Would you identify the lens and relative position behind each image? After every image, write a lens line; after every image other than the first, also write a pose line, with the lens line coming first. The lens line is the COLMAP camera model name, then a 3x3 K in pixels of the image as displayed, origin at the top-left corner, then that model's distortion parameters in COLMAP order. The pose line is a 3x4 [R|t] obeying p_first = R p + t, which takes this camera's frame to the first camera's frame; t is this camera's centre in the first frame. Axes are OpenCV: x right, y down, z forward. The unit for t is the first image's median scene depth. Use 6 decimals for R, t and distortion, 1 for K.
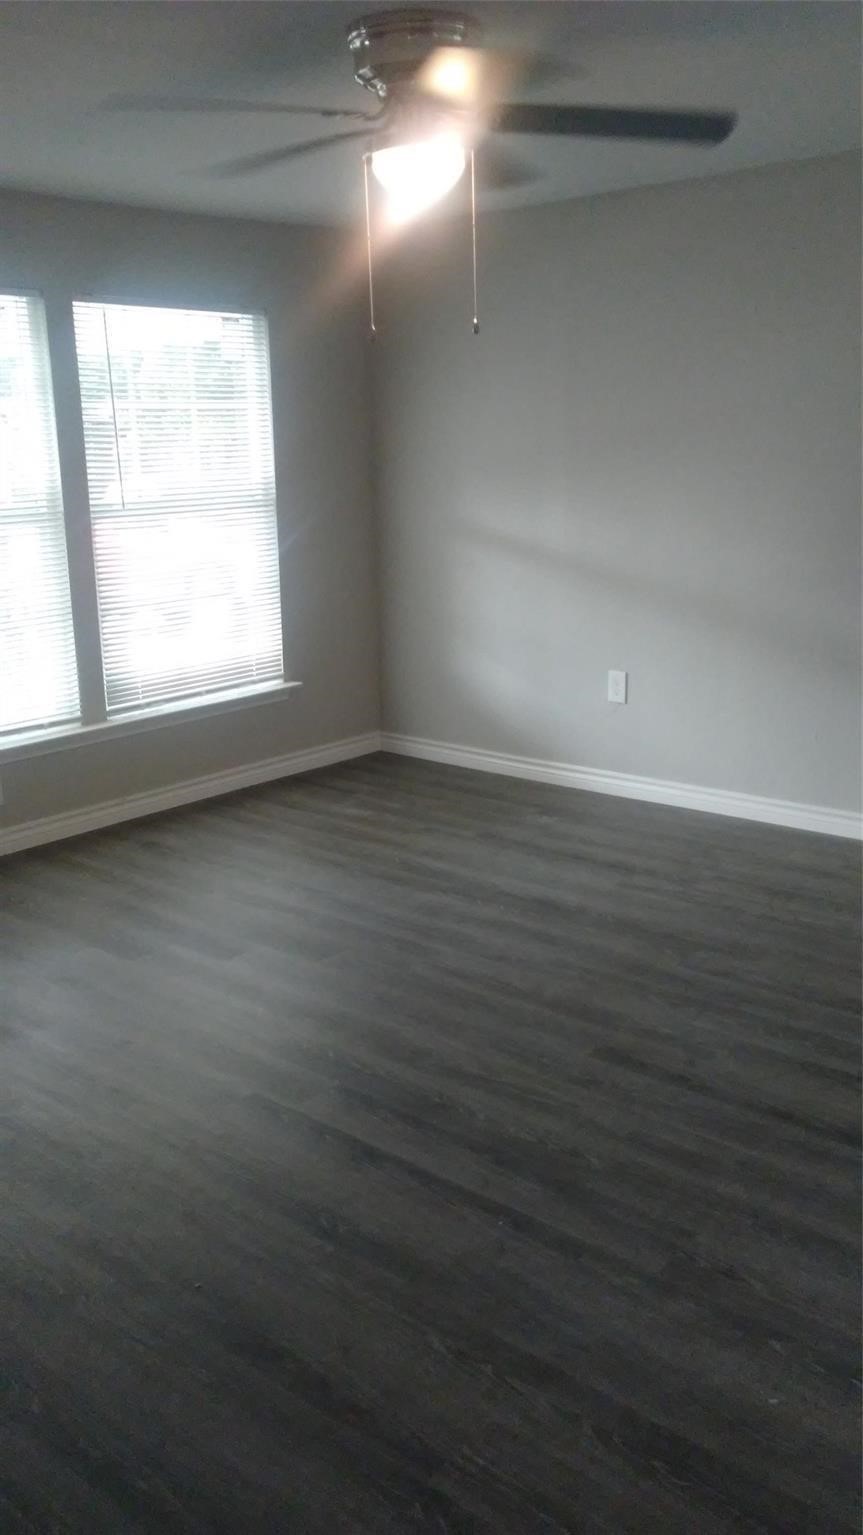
lens RADIAL K [[1320.2, 0, 430.1], [0, 1320.2, 772.0], [0, 0, 1]] dist [0.060492, -0.018983]
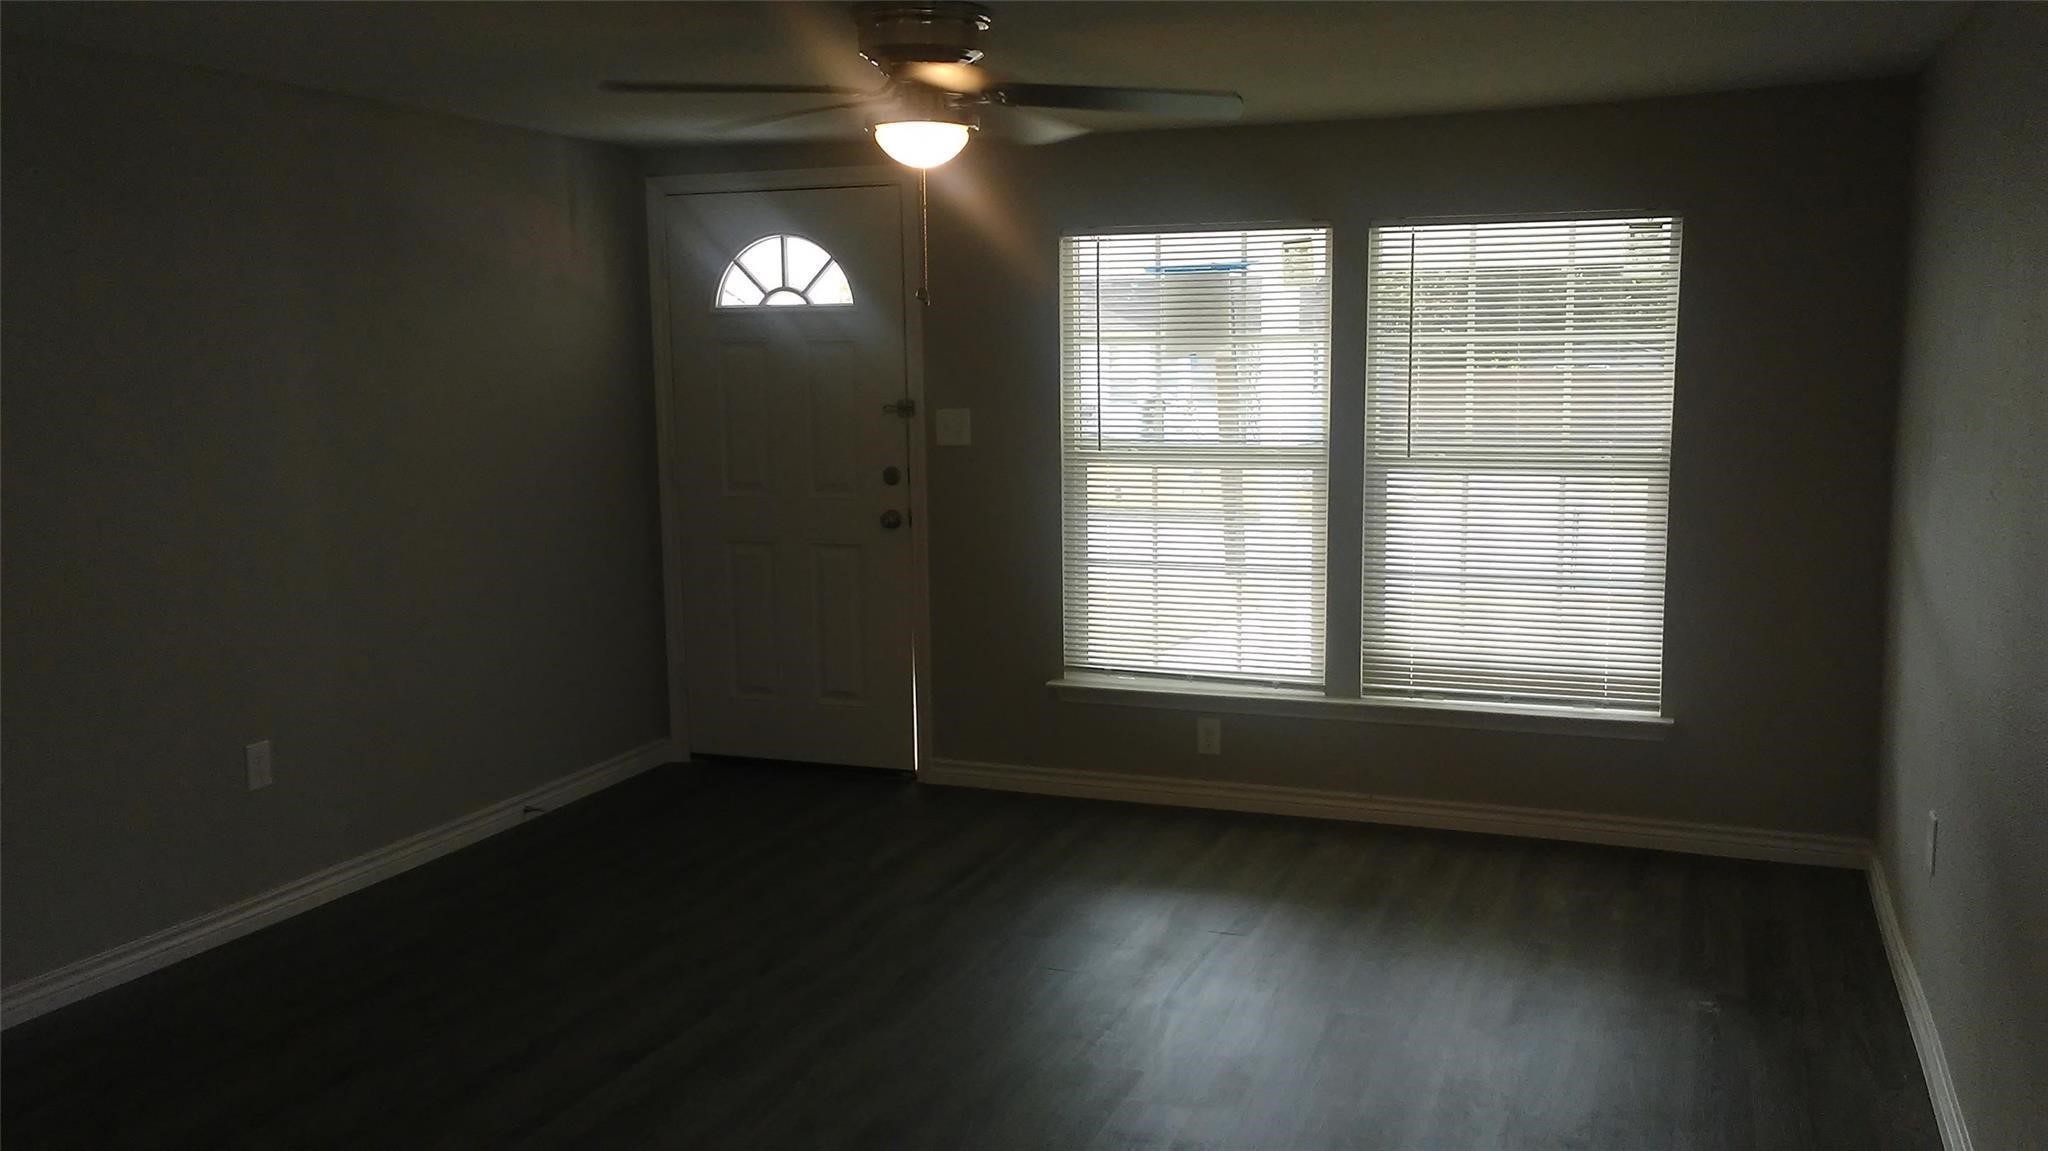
lens RADIAL K [[1761.4, 0, 1025.0], [0, 1761.4, 567.5], [0, 0, 1]] dist [0.060492, -0.018983]
pose [[0.328043, 0.154155, -0.932000, 0.728478], [-0.225775, 0.970797, 0.081105, -0.162776], [0.917286, 0.183816, 0.353268, 0.379178]]
